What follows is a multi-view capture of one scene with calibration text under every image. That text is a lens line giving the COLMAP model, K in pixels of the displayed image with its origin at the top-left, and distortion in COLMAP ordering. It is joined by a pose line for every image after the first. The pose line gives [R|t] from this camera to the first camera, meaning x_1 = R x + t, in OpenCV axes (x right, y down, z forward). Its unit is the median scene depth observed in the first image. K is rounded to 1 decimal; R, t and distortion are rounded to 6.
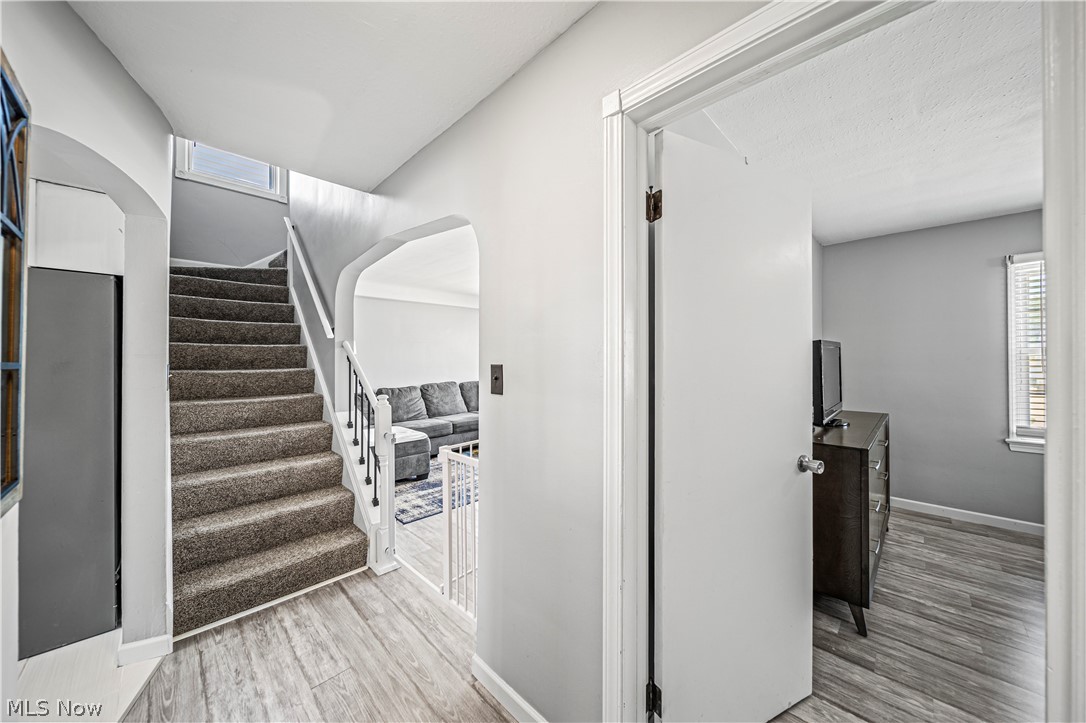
lens RADIAL K [[378.6, 0, 541.2], [0, 378.6, 358.9], [0, 0, 1]] dist [0.002348, -0.001234]
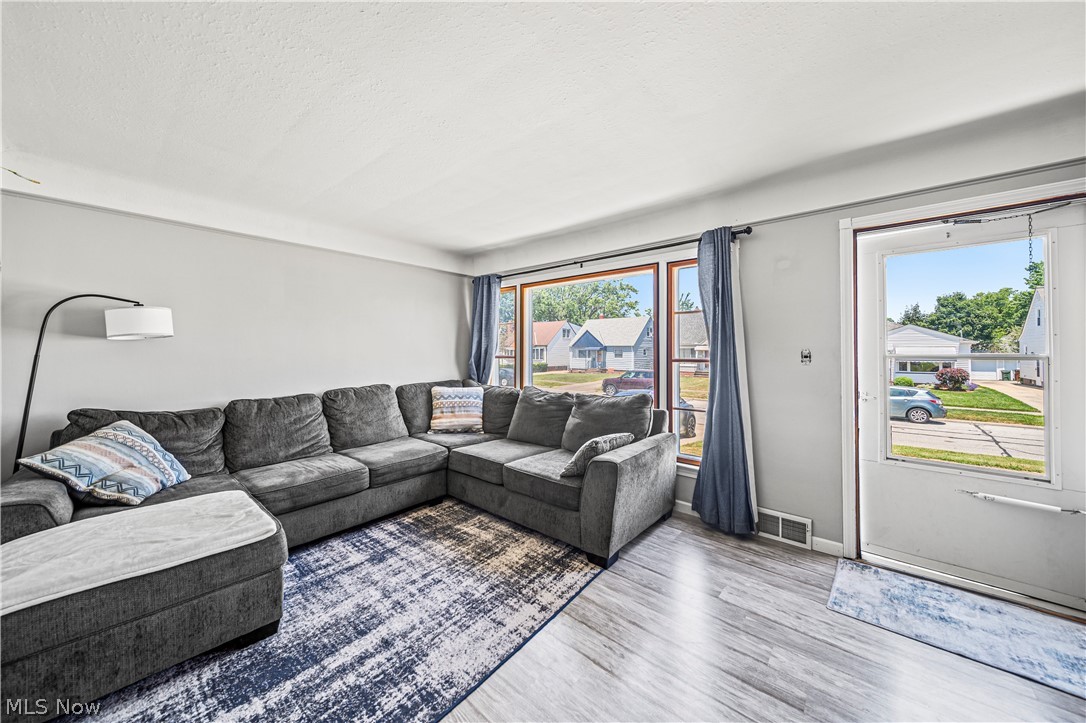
lens RADIAL K [[378.6, 0, 548.9], [0, 378.6, 353.3], [0, 0, 1]] dist [0.002348, -0.001234]
pose [[0.995725, 0.002440, 0.092333, -0.031722], [-0.003004, 0.999978, 0.005961, 0.006443], [-0.092316, -0.006212, 0.995710, 0.407344]]
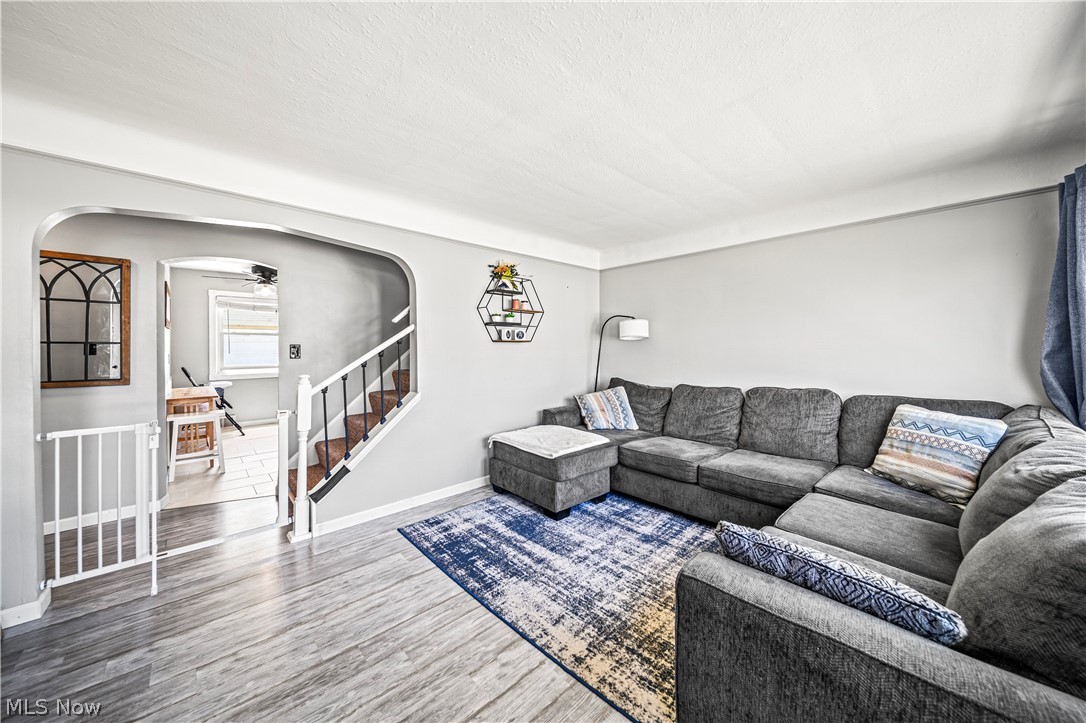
lens RADIAL K [[378.6, 0, 537.1], [0, 378.6, 354.3], [0, 0, 1]] dist [0.002348, -0.001234]
pose [[-0.028142, 0.022505, -0.999351, 0.262075], [0.000653, 0.999747, 0.022495, 0.005697], [0.999604, -0.000020, -0.028150, 0.712777]]
